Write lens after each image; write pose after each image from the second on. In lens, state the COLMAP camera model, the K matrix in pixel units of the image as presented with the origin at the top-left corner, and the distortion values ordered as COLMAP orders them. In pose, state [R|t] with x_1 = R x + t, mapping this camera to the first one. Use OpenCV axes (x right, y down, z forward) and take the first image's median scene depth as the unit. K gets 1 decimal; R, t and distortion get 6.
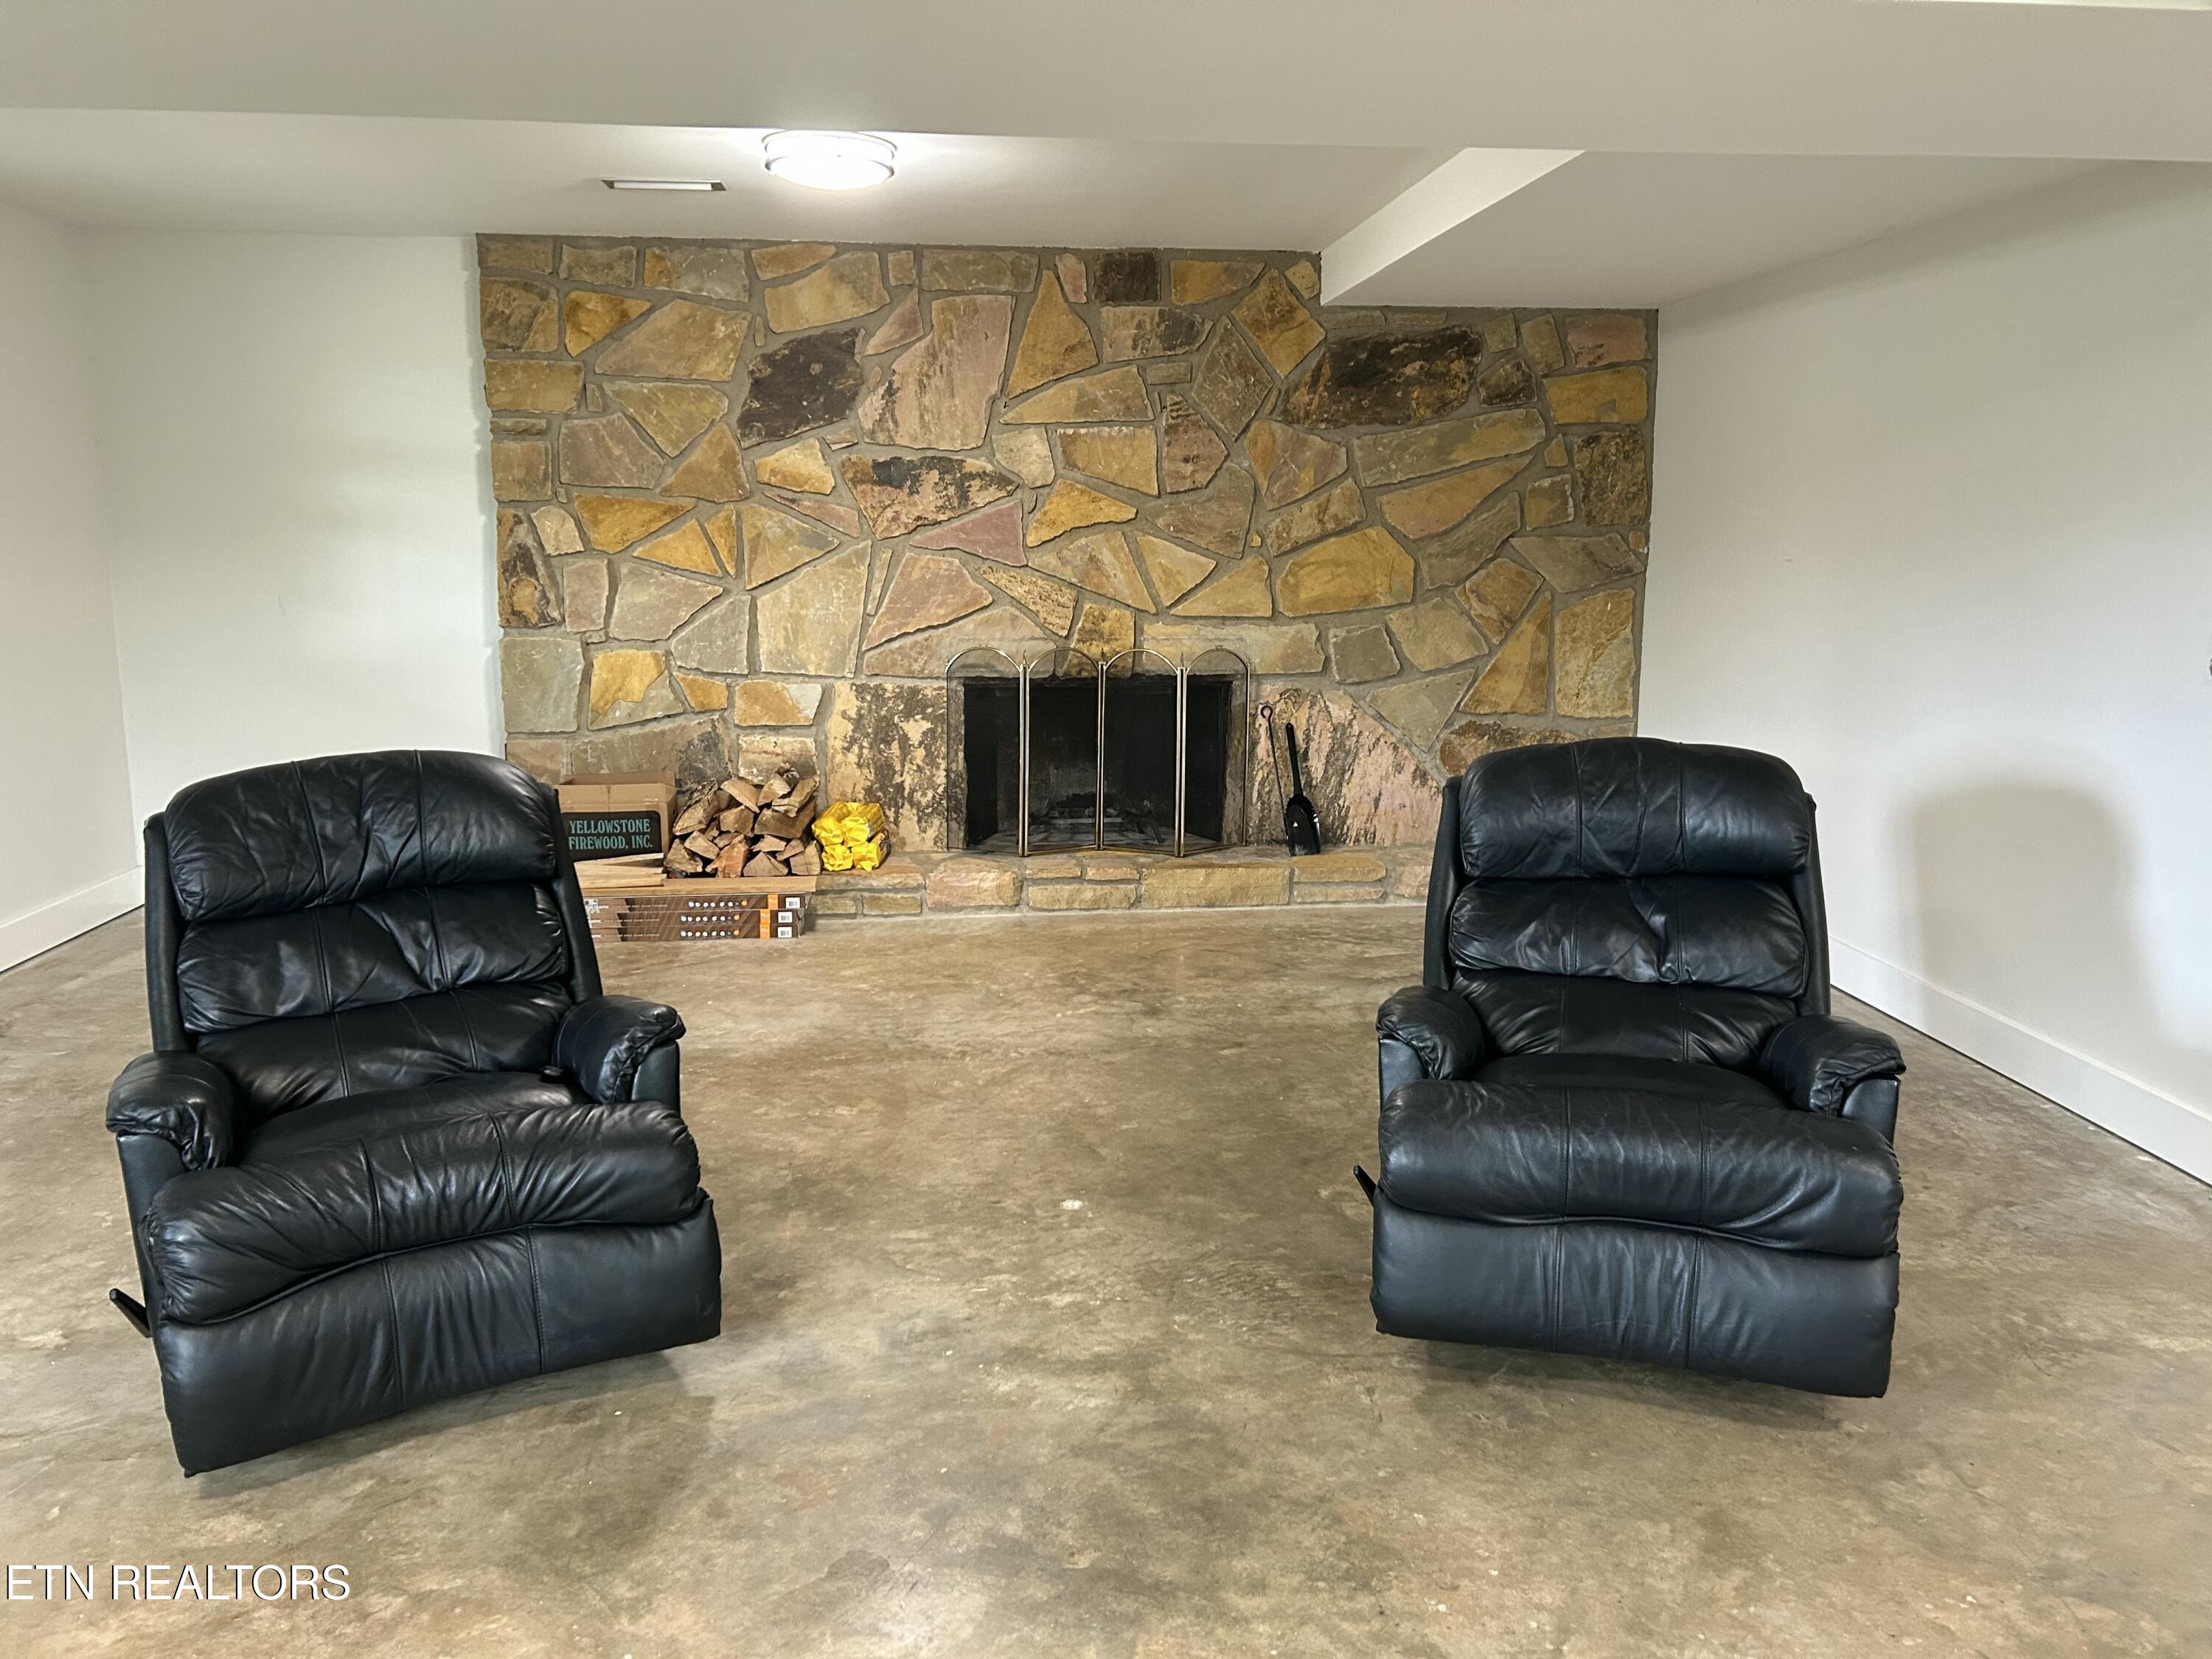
lens RADIAL K [[1657.7, 0, 1111.4], [0, 1657.7, 828.3], [0, 0, 1]] dist [0.049993, -0.053283]
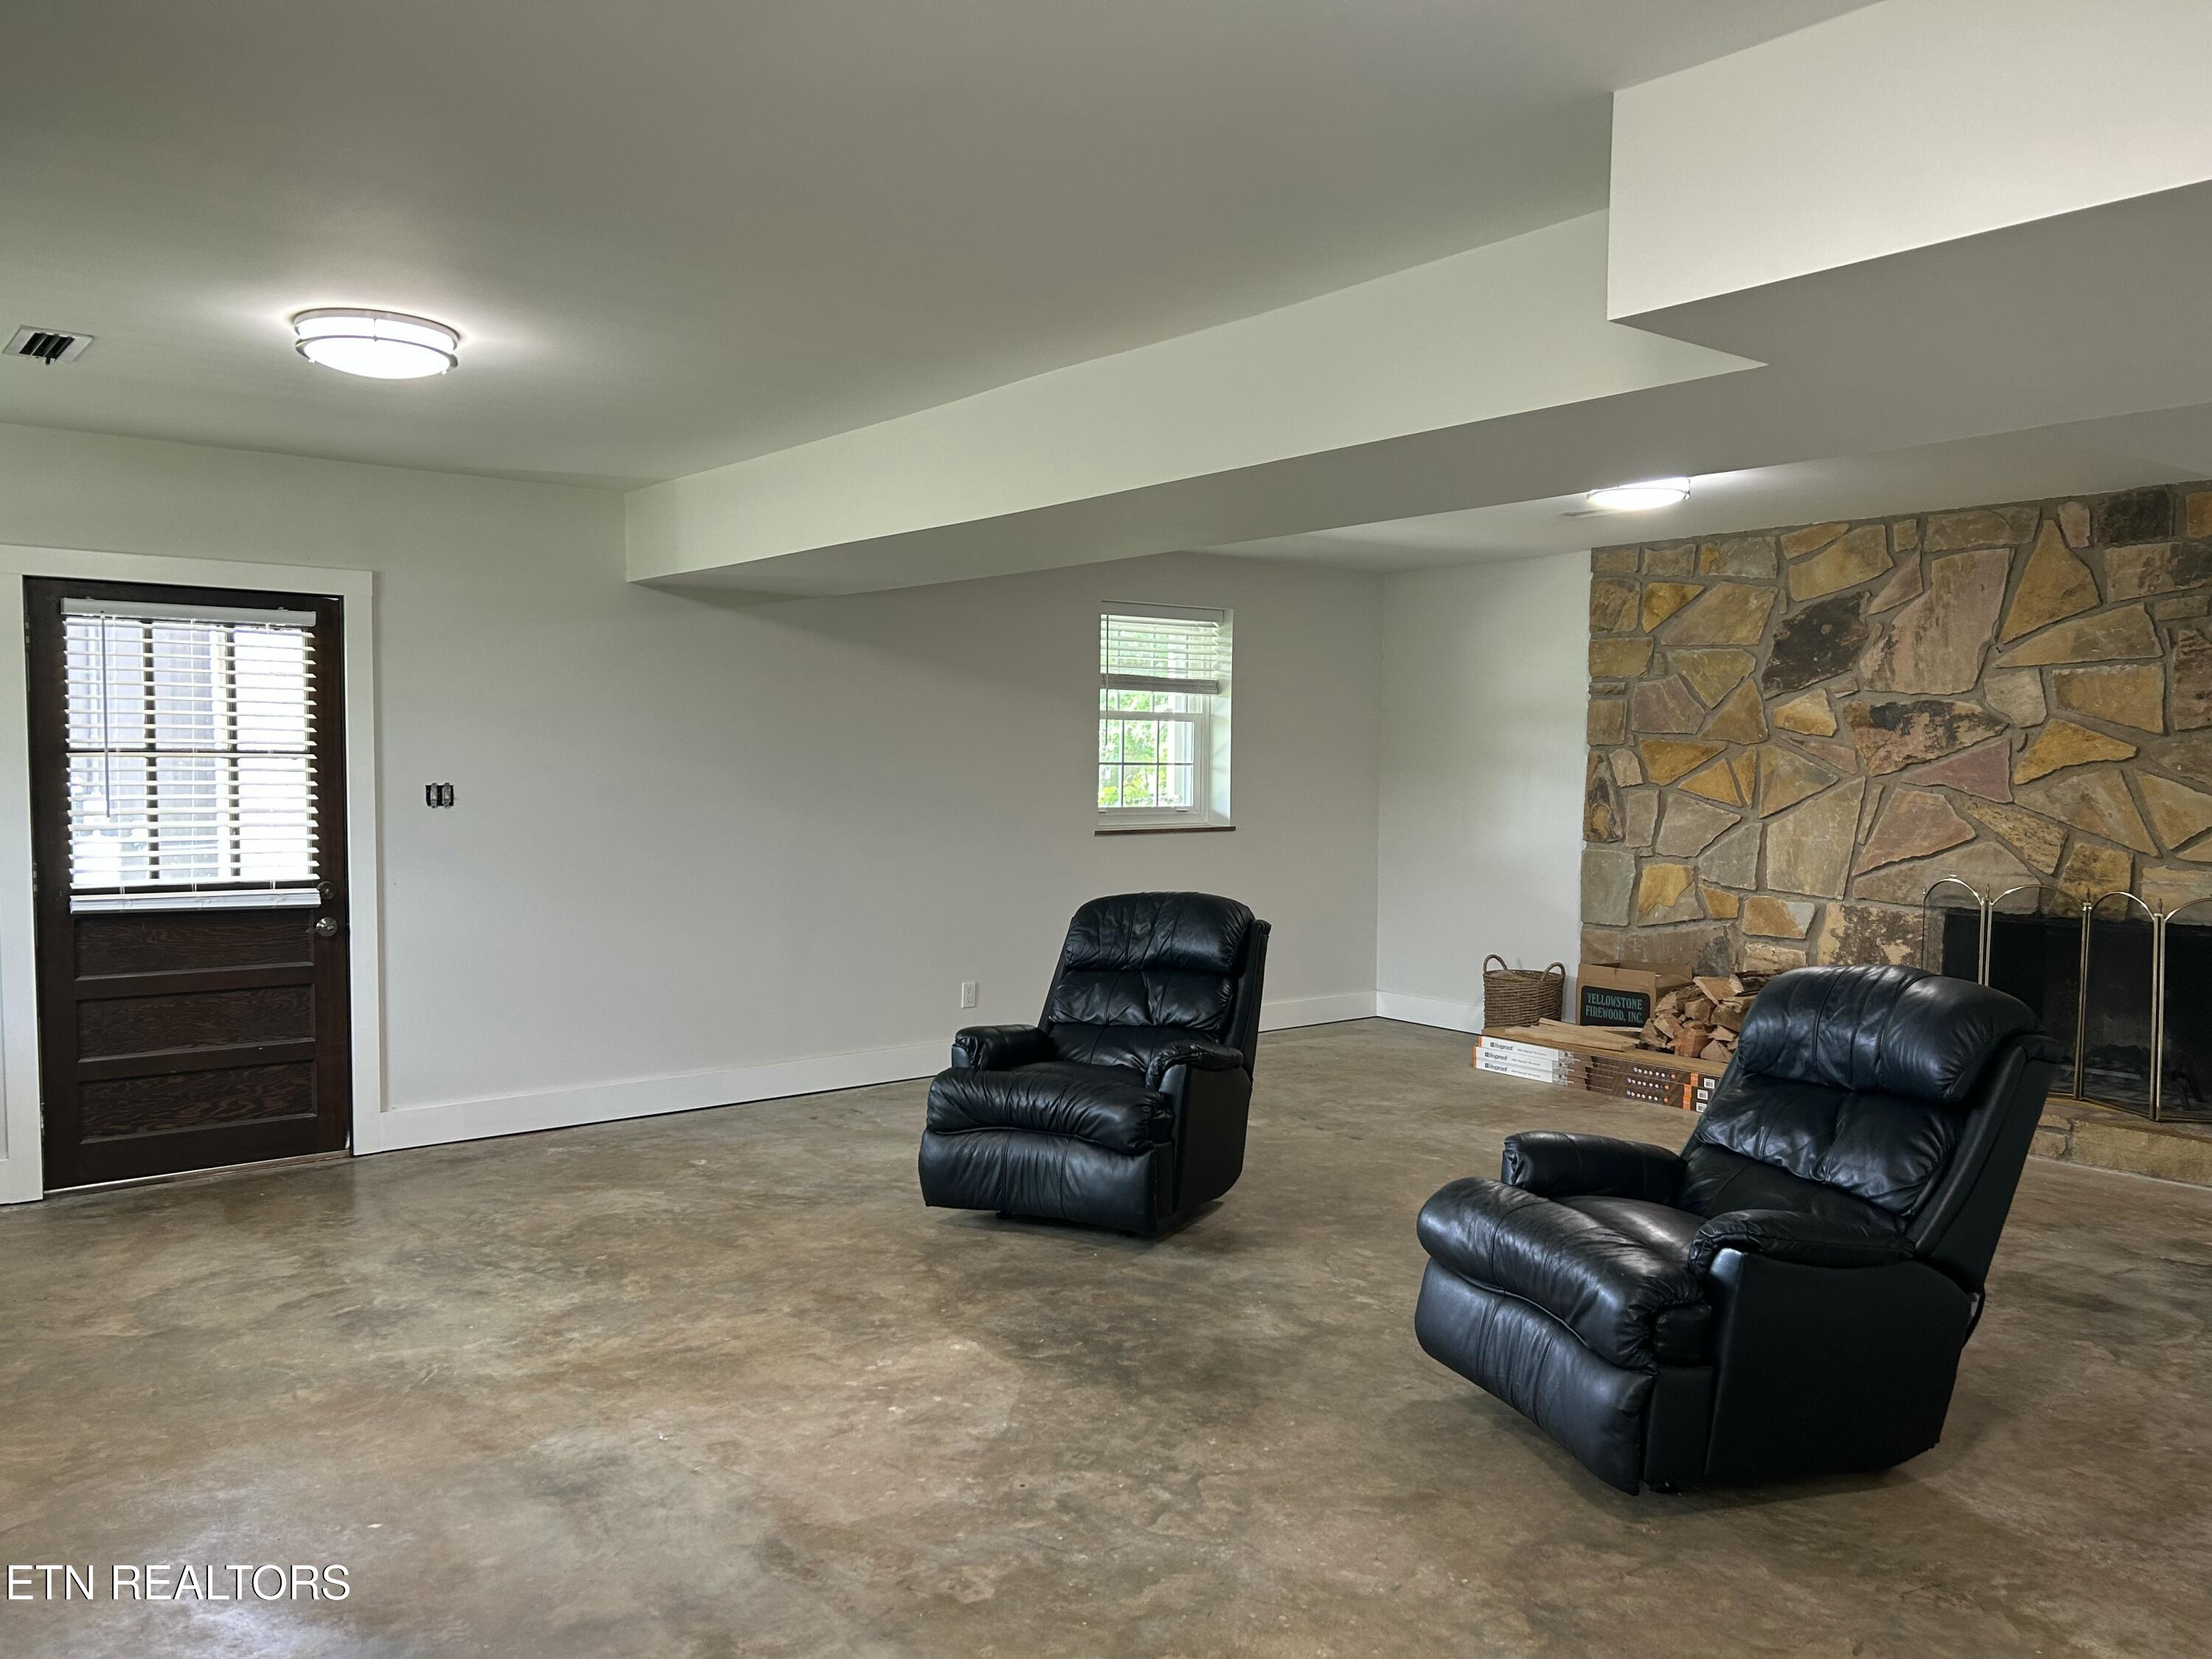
lens RADIAL K [[1657.7, 0, 1089.7], [0, 1657.7, 845.6], [0, 0, 1]] dist [0.049993, -0.053283]
pose [[0.538232, 0.047882, -0.841436, 0.511776], [-0.154046, 0.987155, -0.042363, -0.002799], [0.828599, 0.152421, 0.538694, -0.013036]]
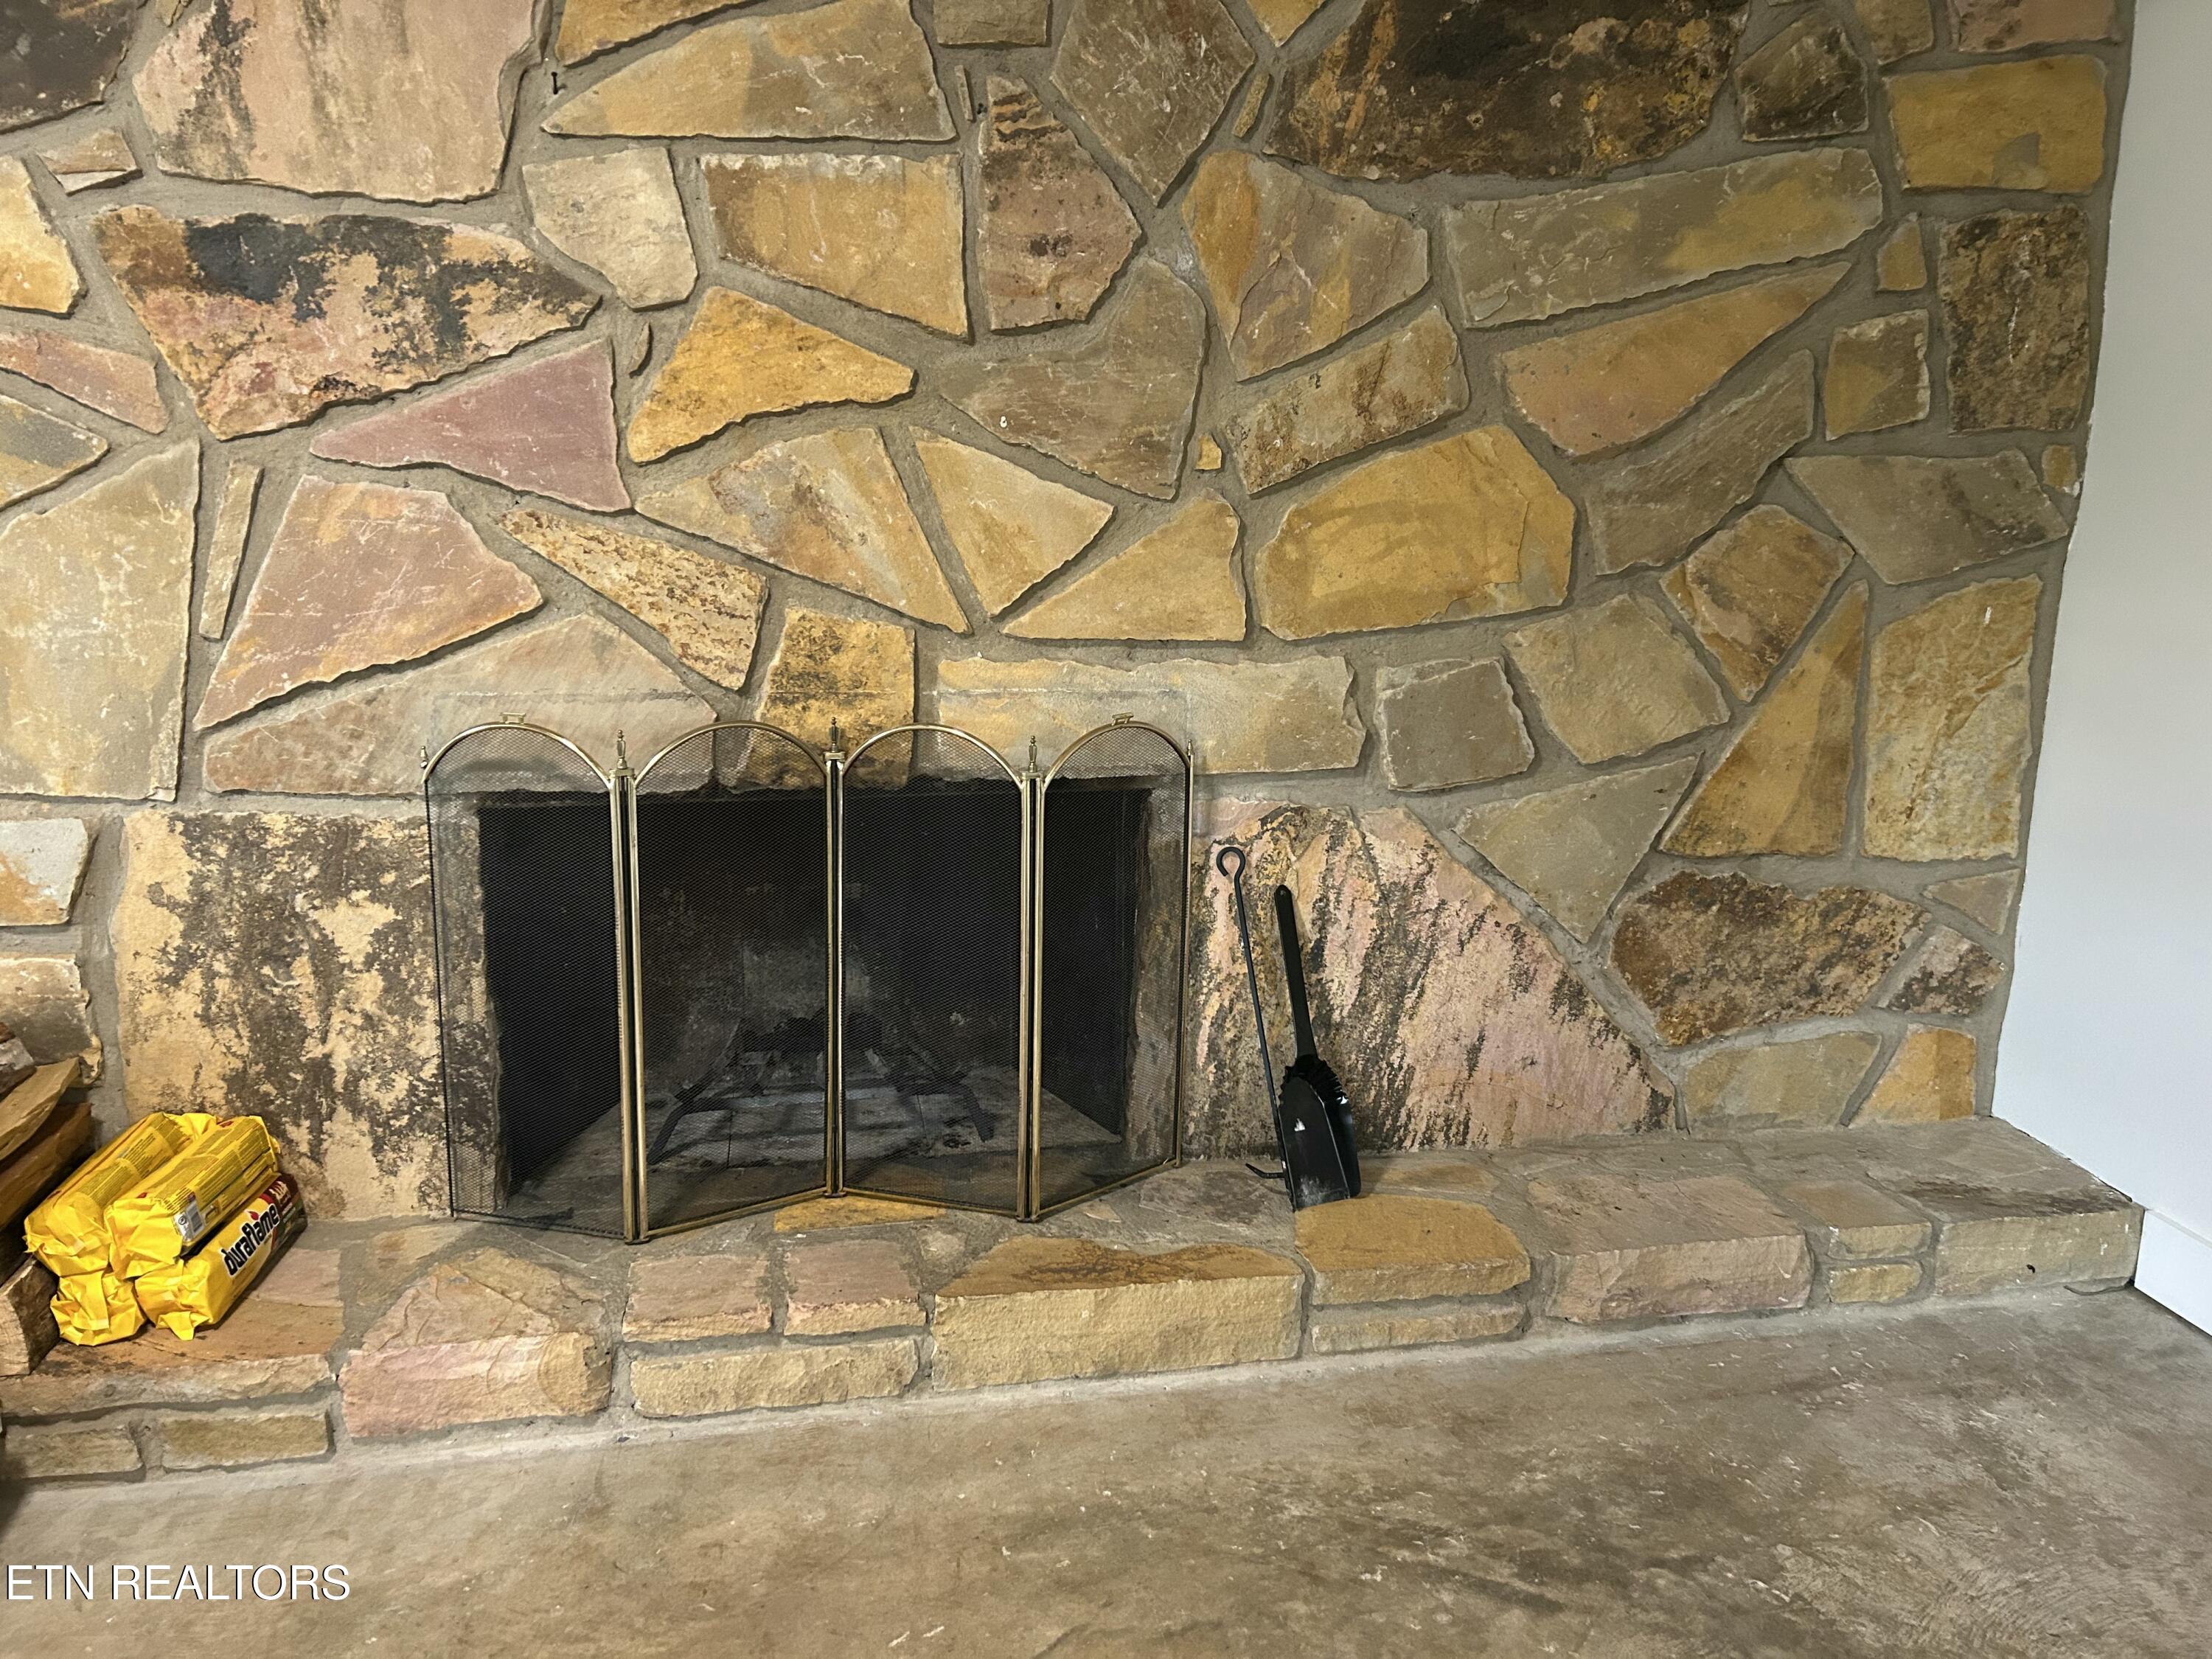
lens RADIAL K [[1657.7, 0, 1108.1], [0, 1657.7, 811.8], [0, 0, 1]] dist [0.049993, -0.053283]
pose [[0.995645, -0.008394, 0.092844, 0.023896], [0.005524, 0.999500, 0.031125, -0.100401], [-0.093059, -0.030476, 0.995194, 0.603202]]
